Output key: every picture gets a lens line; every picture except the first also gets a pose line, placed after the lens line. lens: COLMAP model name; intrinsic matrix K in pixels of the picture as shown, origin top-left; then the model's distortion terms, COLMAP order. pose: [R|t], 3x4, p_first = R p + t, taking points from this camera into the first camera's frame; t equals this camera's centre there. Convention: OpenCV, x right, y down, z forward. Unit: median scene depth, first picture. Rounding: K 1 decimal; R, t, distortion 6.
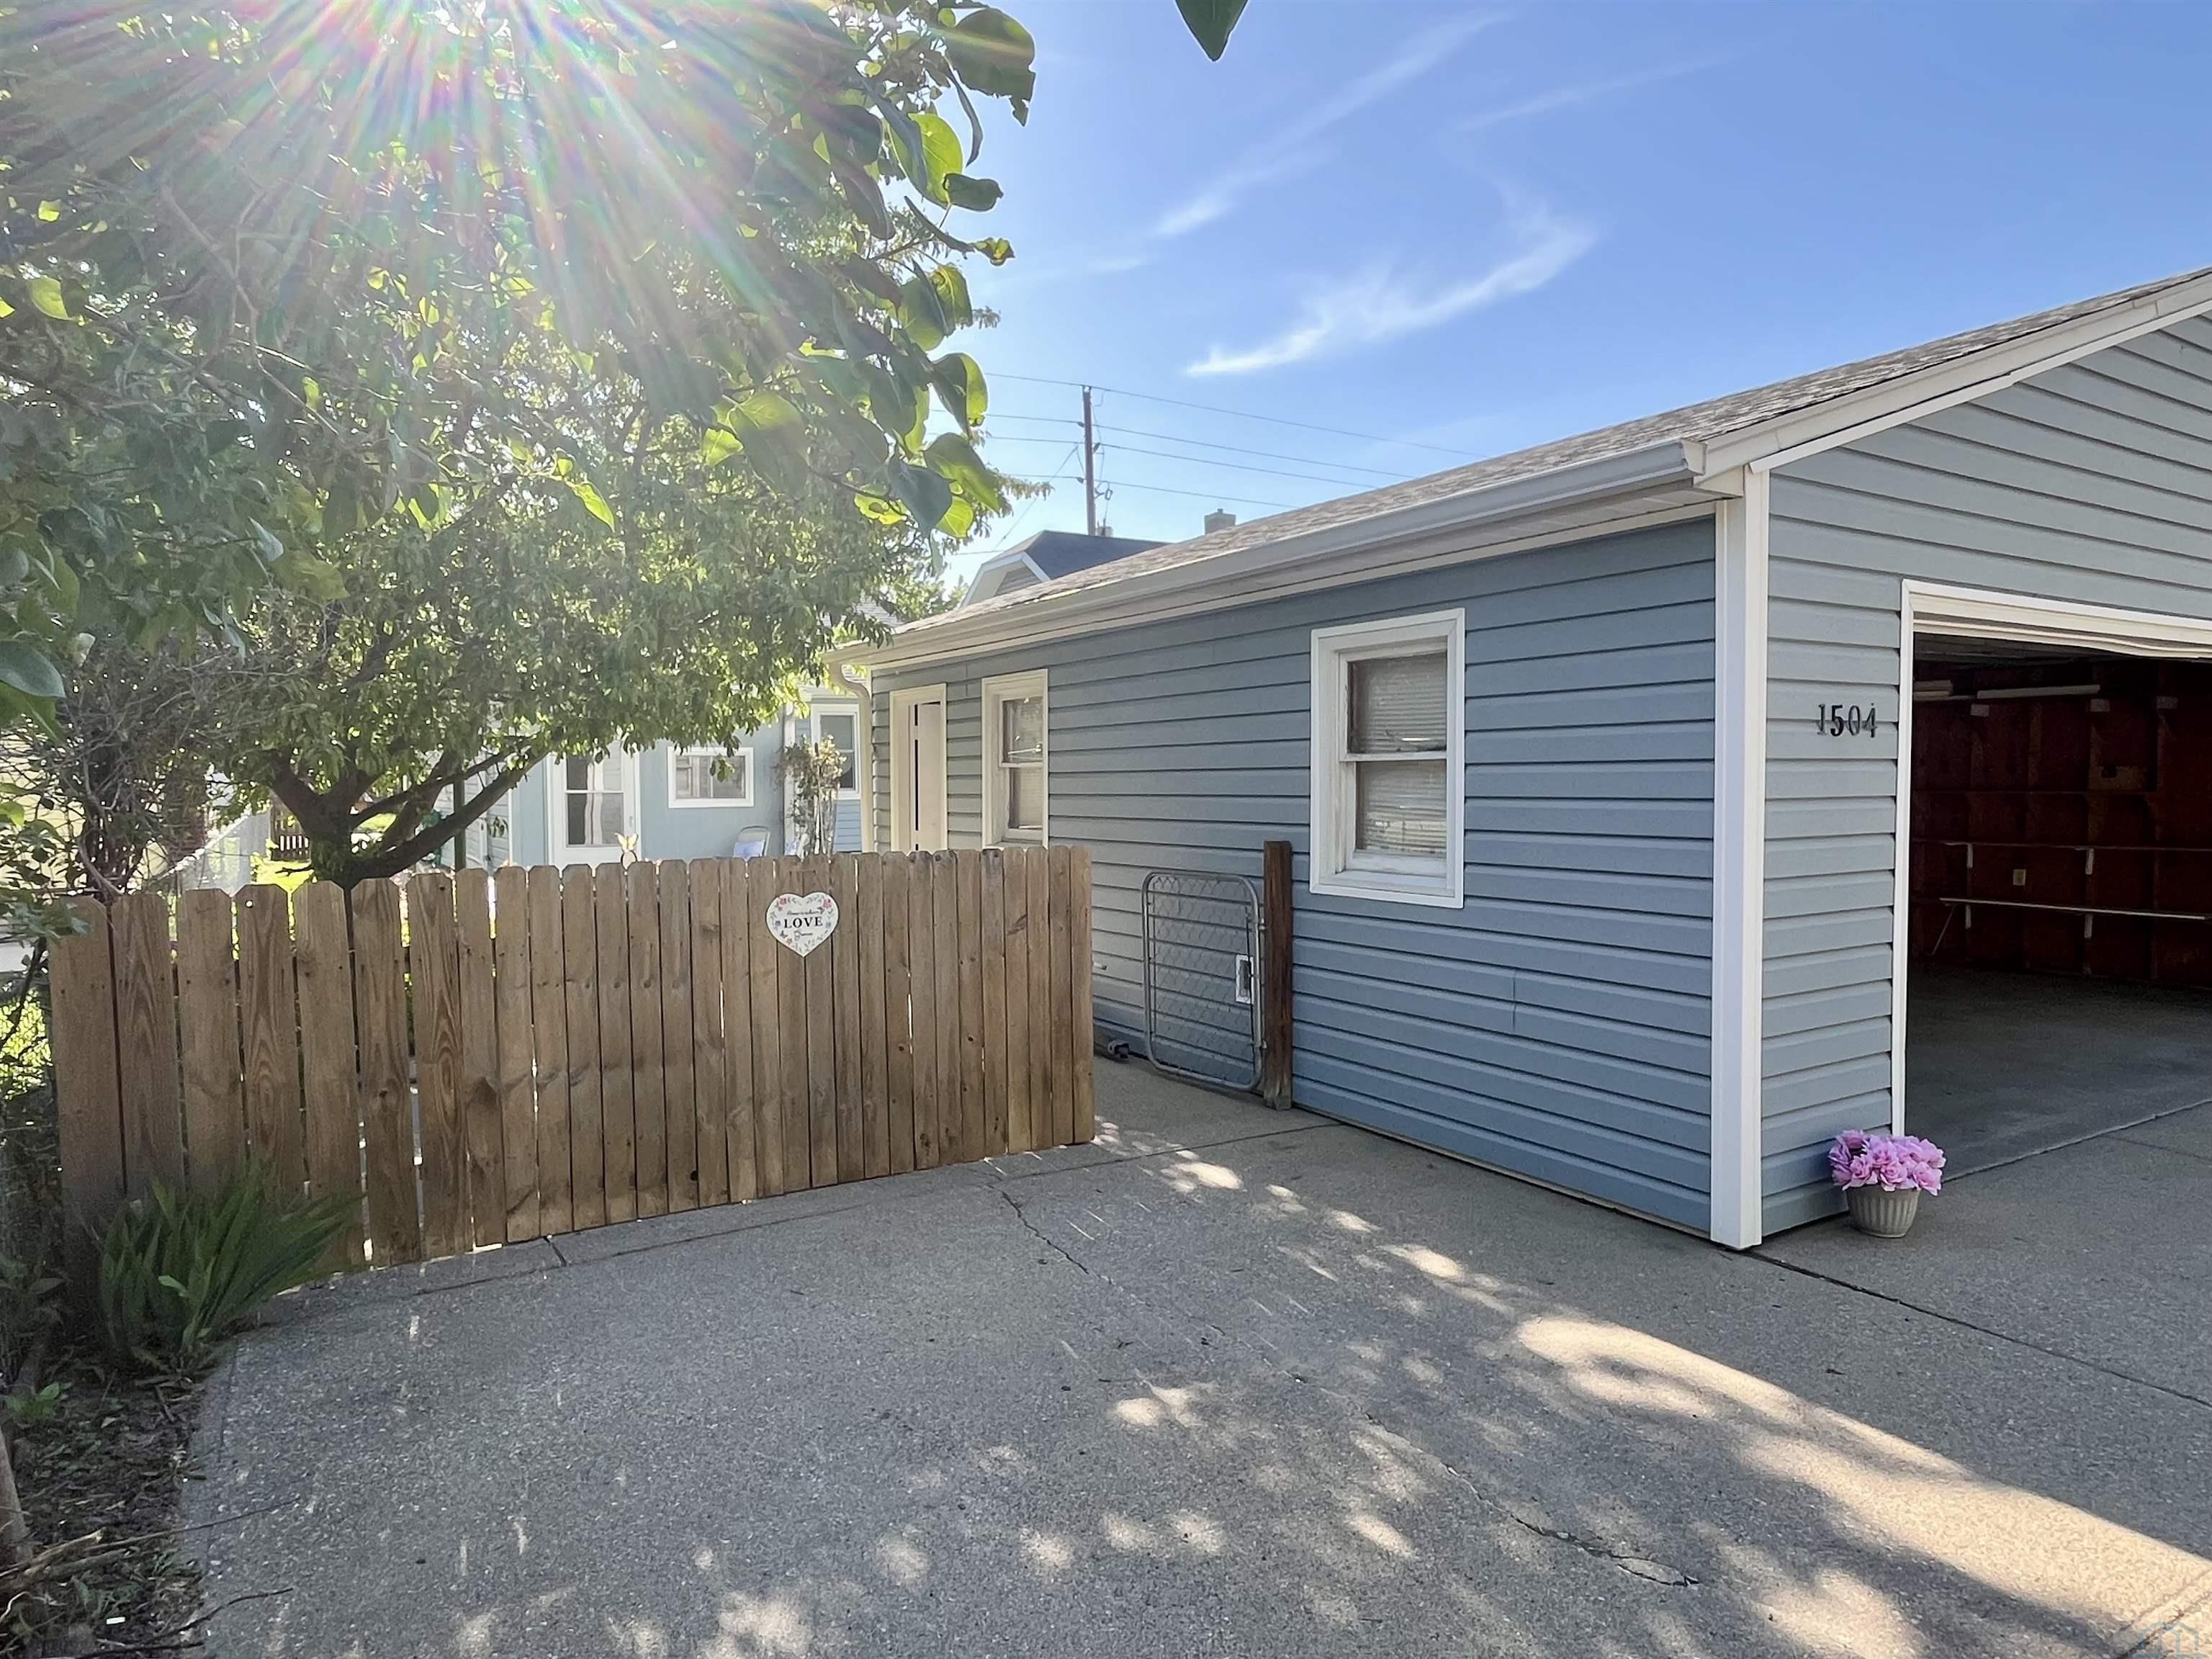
lens RADIAL K [[1379.0, 0, 1109.5], [0, 1379.0, 830.3], [0, 0, 1]] dist [-0.031447, 0.003726]
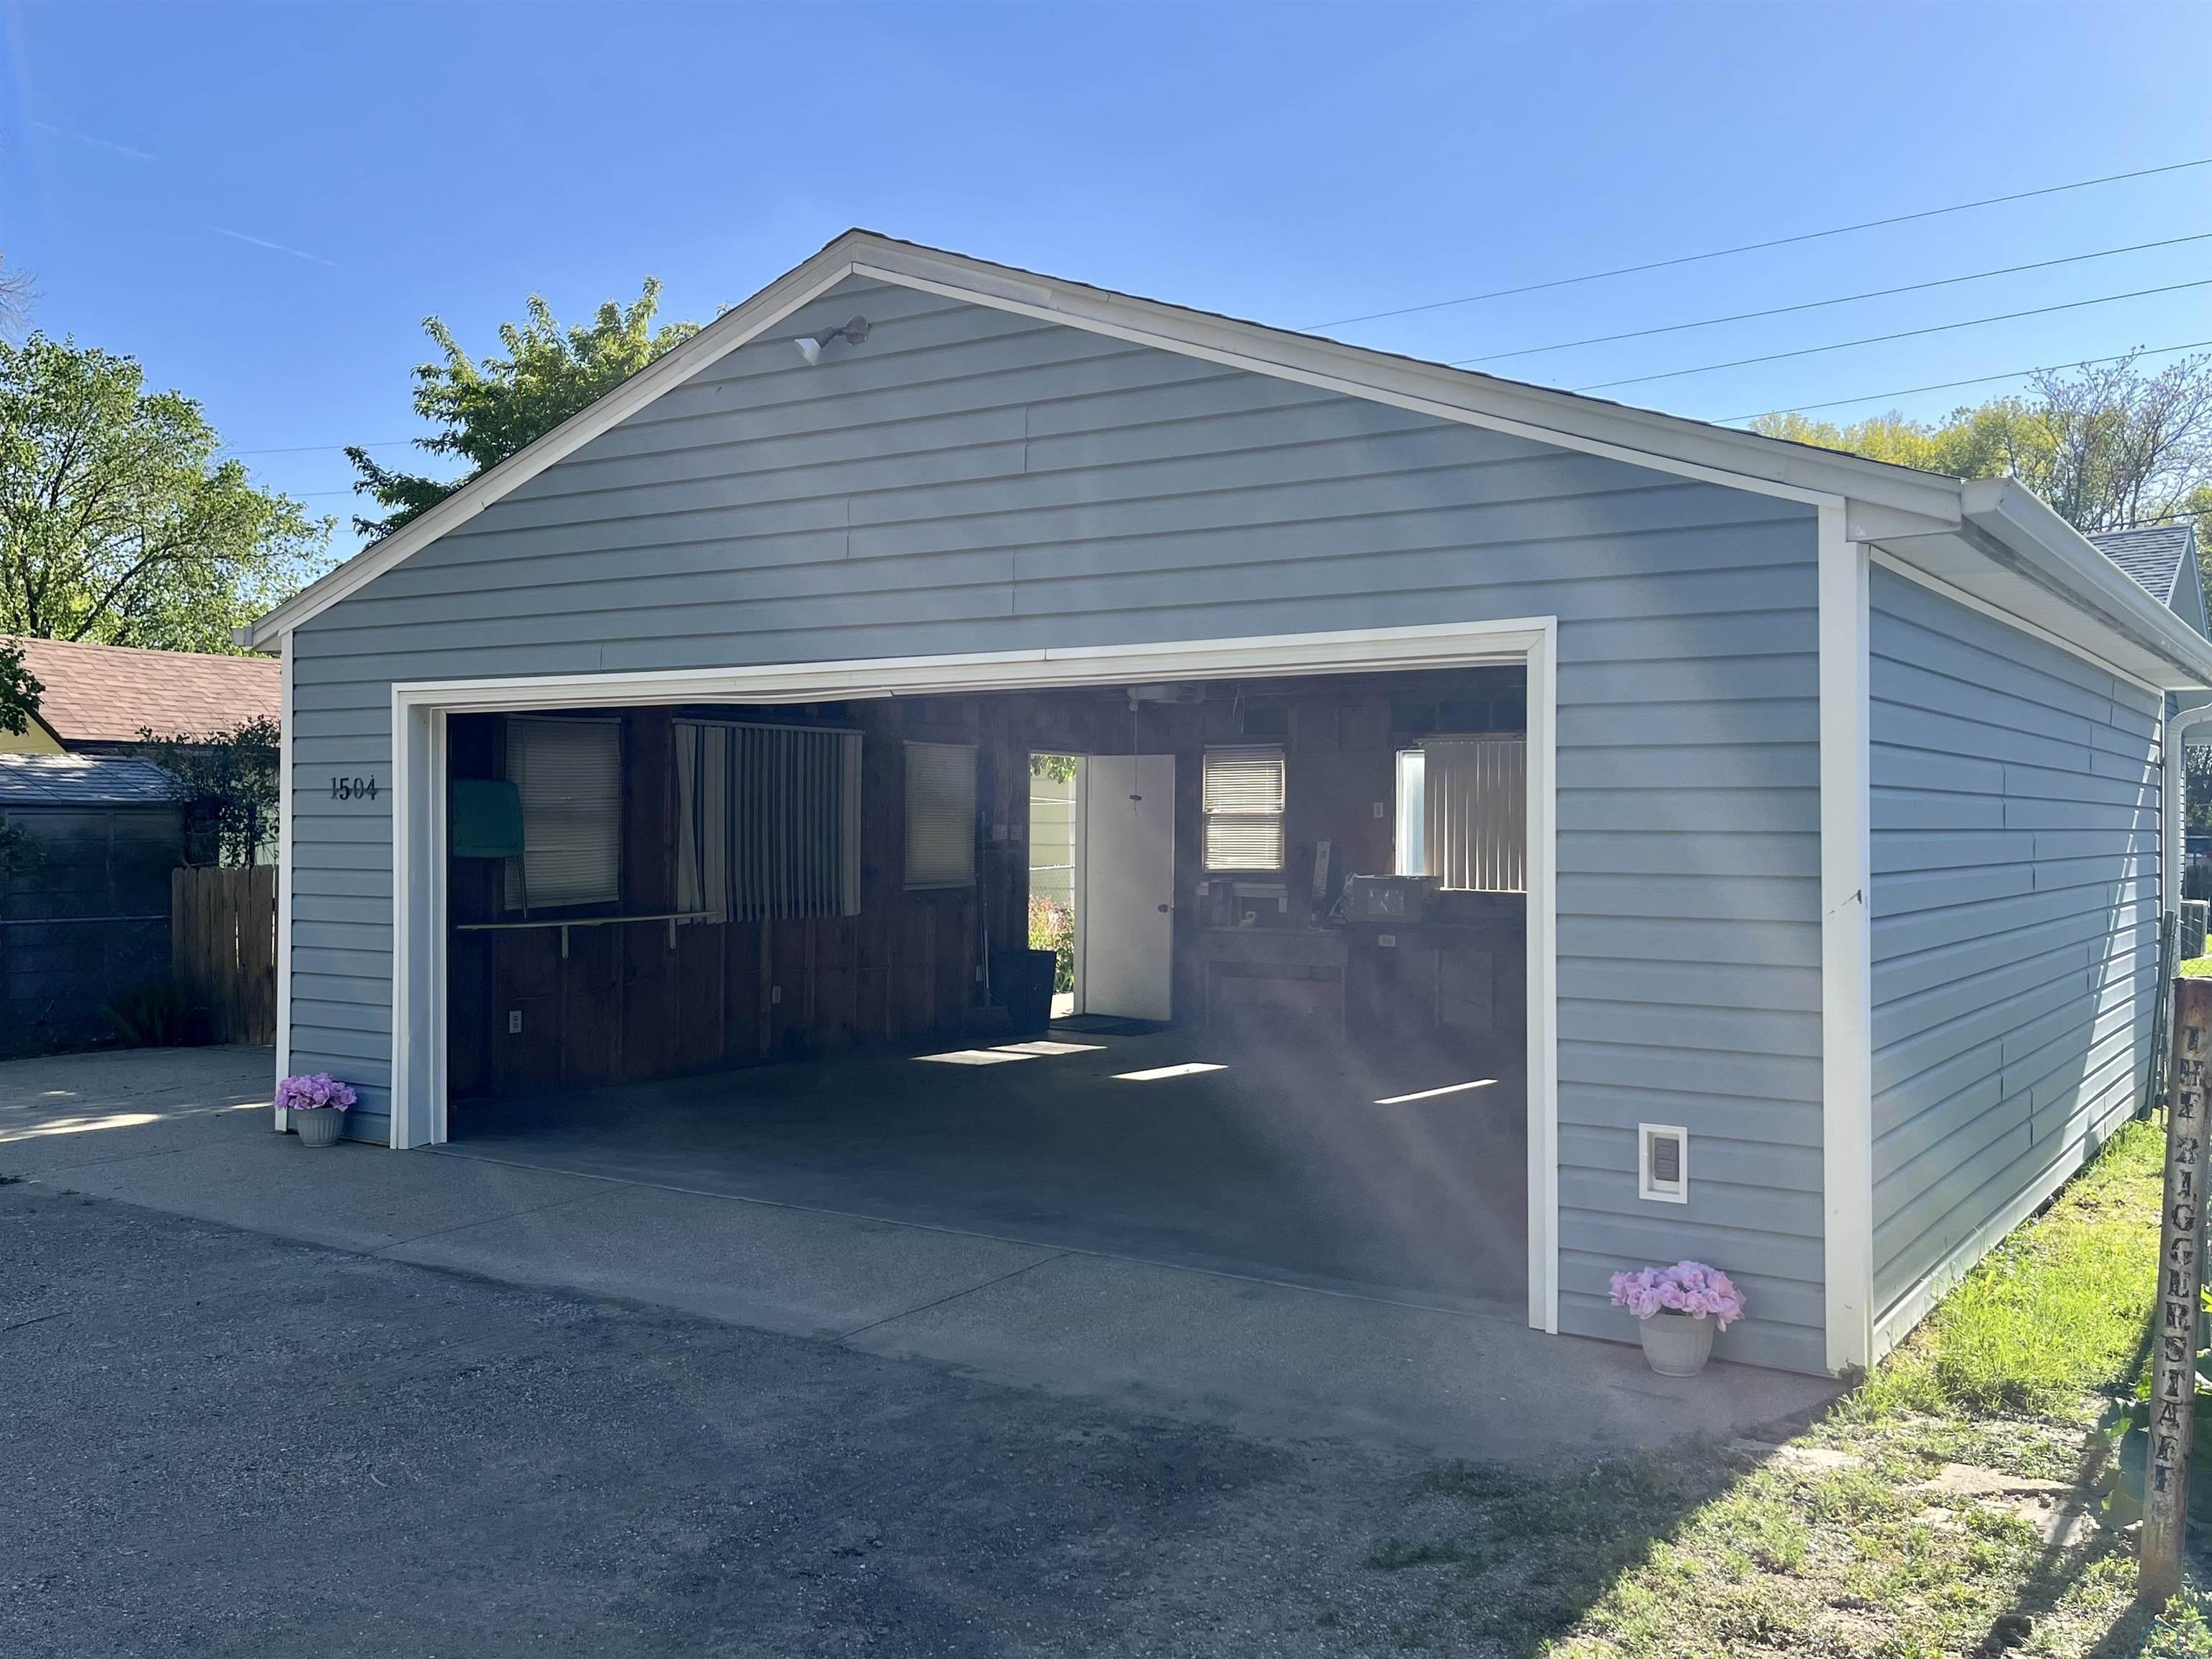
lens RADIAL K [[1941.8, 0, 1109.9], [0, 1941.8, 830.0], [0, 0, 1]] dist [0.050894, 0.000624]
pose [[0.421035, 0.009845, -0.906991, 2.374148], [-0.049206, 0.998717, -0.012001, -0.044481], [0.905708, 0.049682, 0.420980, 0.745029]]
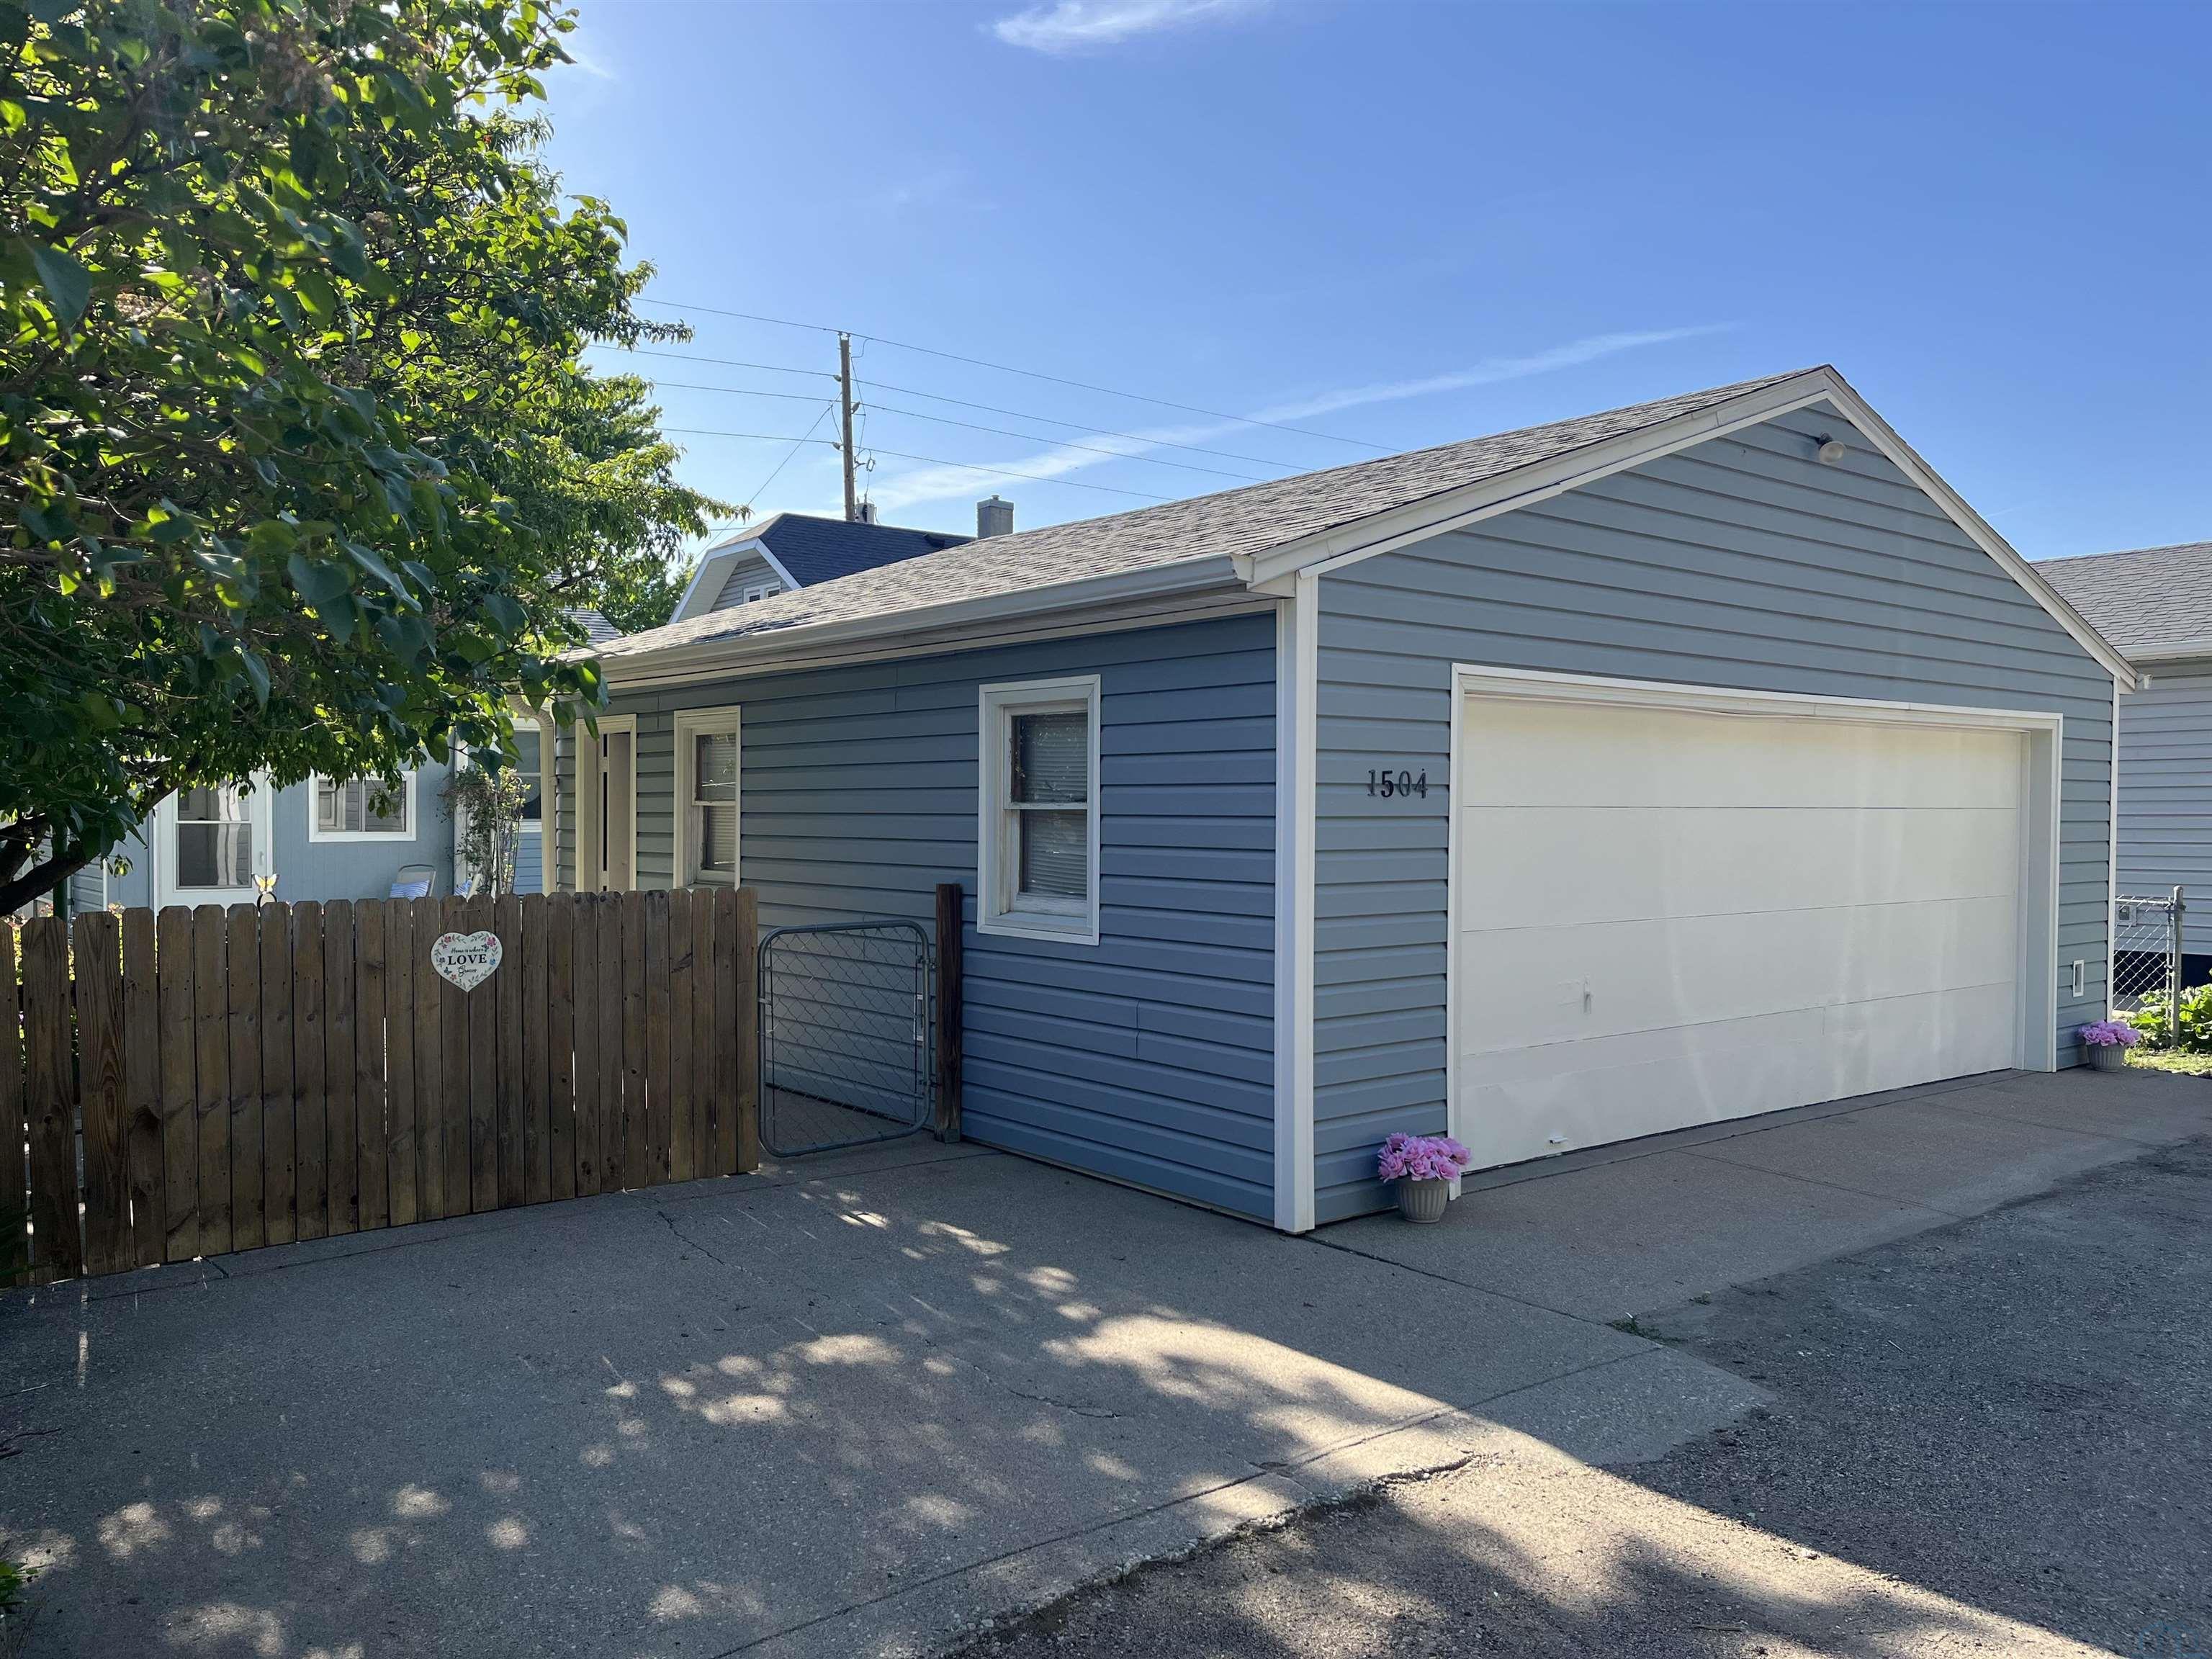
lens RADIAL K [[1680.6, 0, 1129.6], [0, 1680.6, 836.3], [0, 0, 1]] dist [0.032333, -0.061143]
pose [[0.989028, 0.008204, 0.147497, 0.085499], [-0.005264, 0.999780, -0.020309, -0.003958], [-0.147632, 0.019310, 0.988854, -0.344990]]
